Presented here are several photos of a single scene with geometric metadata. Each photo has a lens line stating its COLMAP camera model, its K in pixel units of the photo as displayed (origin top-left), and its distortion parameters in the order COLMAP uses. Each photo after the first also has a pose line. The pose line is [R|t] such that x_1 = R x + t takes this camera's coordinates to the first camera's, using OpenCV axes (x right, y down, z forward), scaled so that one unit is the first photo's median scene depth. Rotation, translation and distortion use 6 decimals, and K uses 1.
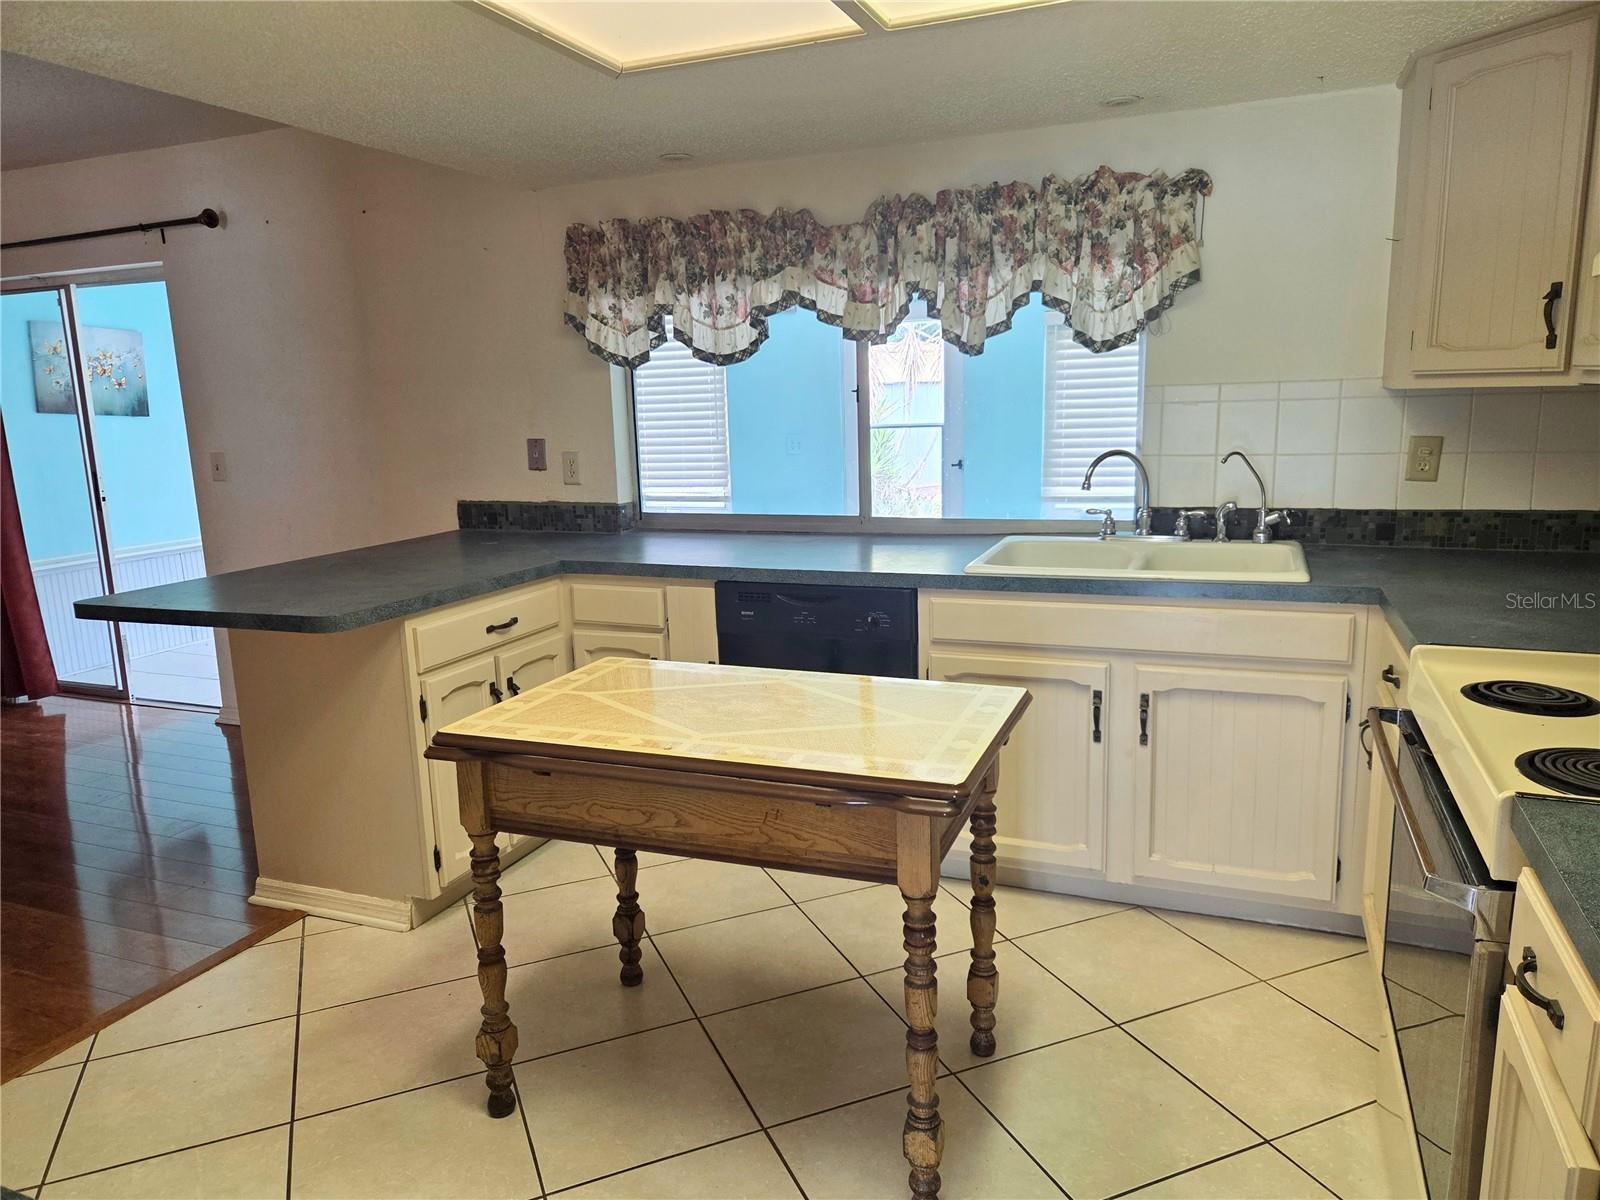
lens RADIAL K [[1071.4, 0, 800.8], [0, 1071.4, 605.5], [0, 0, 1]] dist [0.042084, -0.023667]
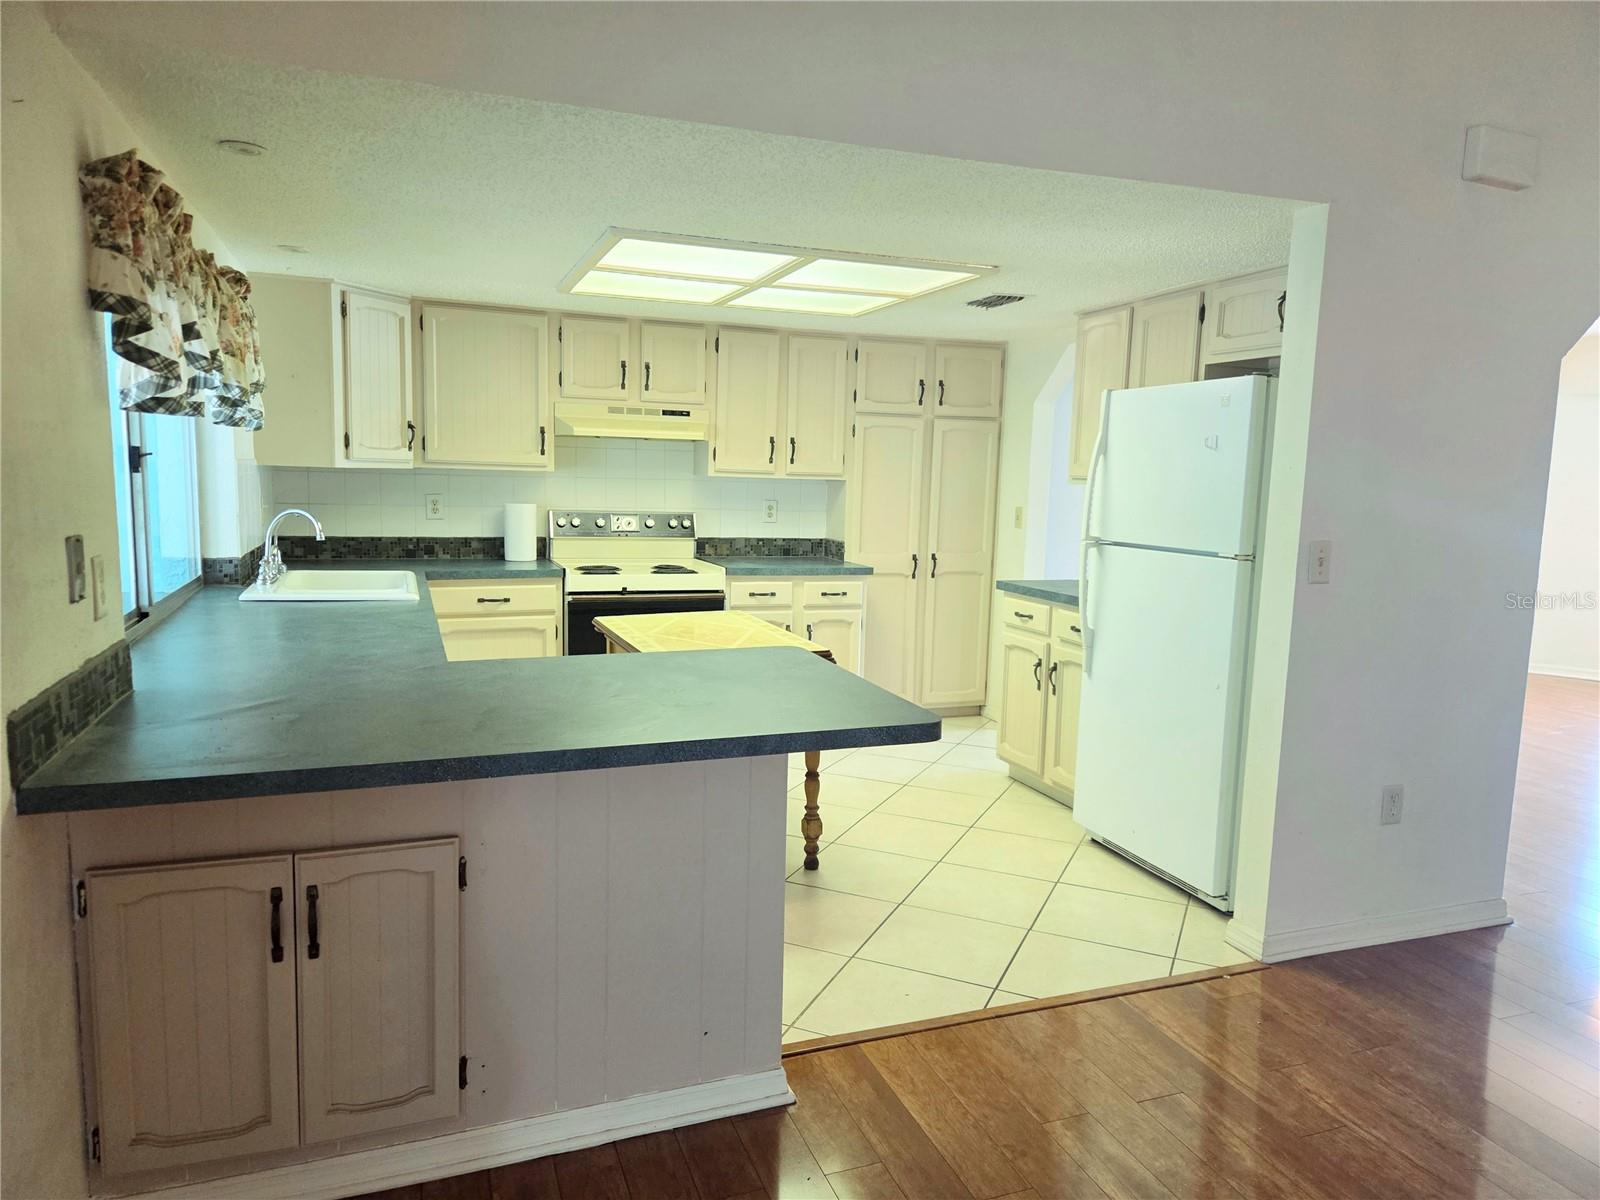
lens RADIAL K [[1071.4, 0, 800.6], [0, 1071.4, 603.6], [0, 0, 1]] dist [0.042084, -0.023667]
pose [[-0.675388, -0.080483, 0.733058, -0.981143], [0.137552, 0.962835, 0.232441, -0.233177], [-0.724521, 0.257822, -0.639216, 1.306219]]
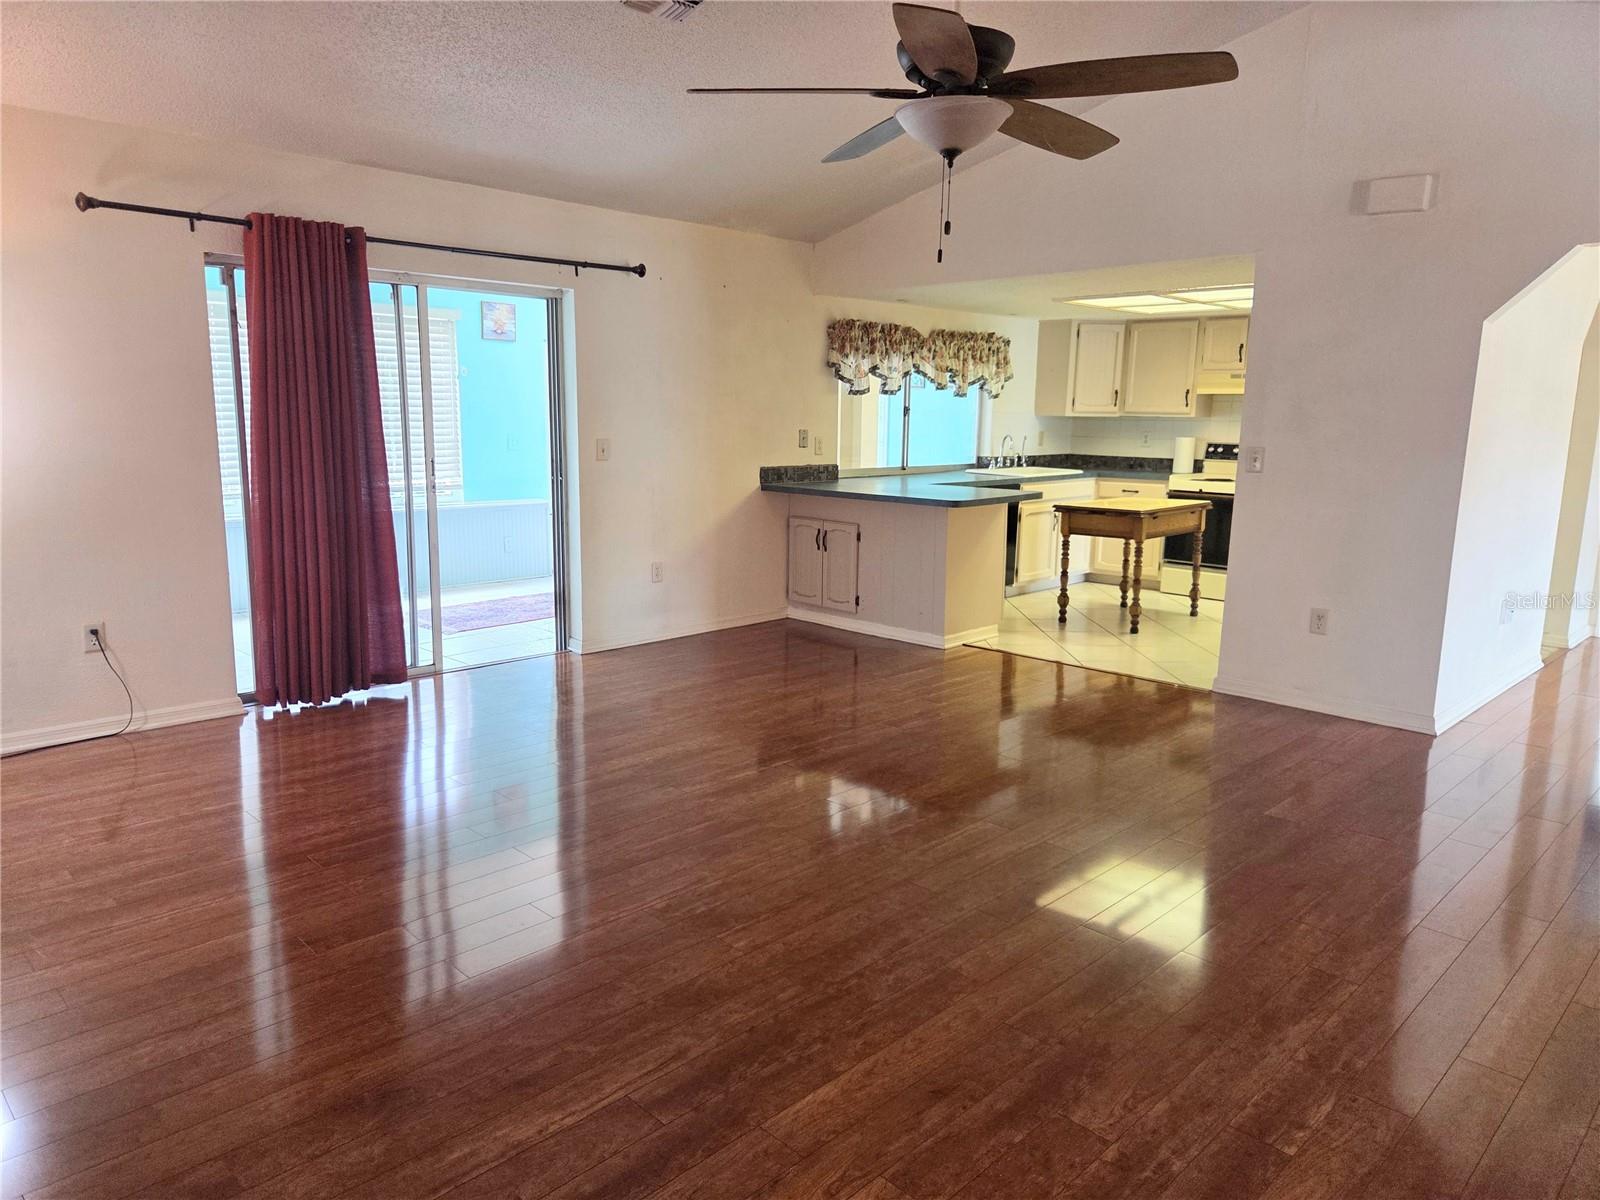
lens RADIAL K [[1071.4, 0, 781.6], [0, 1071.4, 596.8], [0, 0, 1]] dist [0.042084, -0.023667]
pose [[0.397242, -0.124951, 0.909168, -2.304235], [0.153170, 0.985819, 0.068561, -0.011266], [-0.904841, 0.112022, 0.410747, 0.404949]]
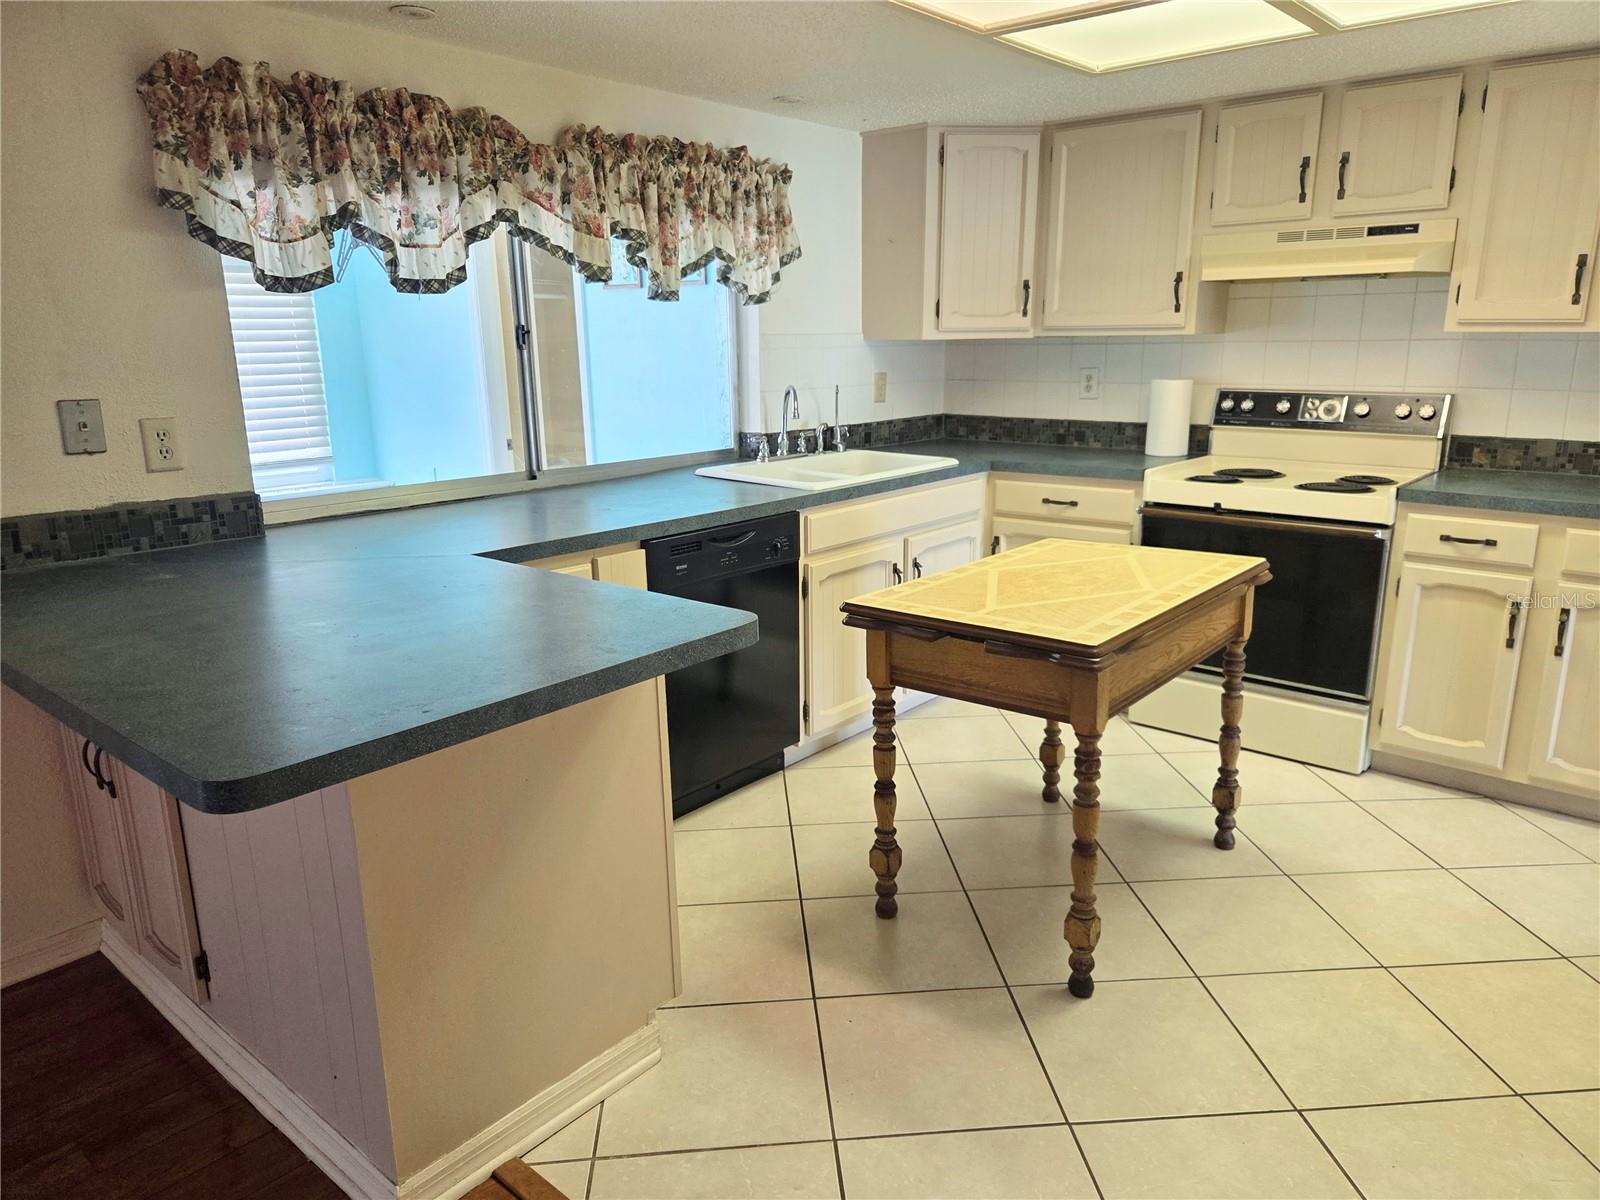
lens RADIAL K [[1071.4, 0, 804.7], [0, 1071.4, 601.4], [0, 0, 1]] dist [0.042084, -0.023667]
pose [[0.321167, -0.203823, 0.924829, -0.825620], [0.185889, 0.971135, 0.149475, -0.077900], [-0.928600, 0.123909, 0.349785, 0.537994]]
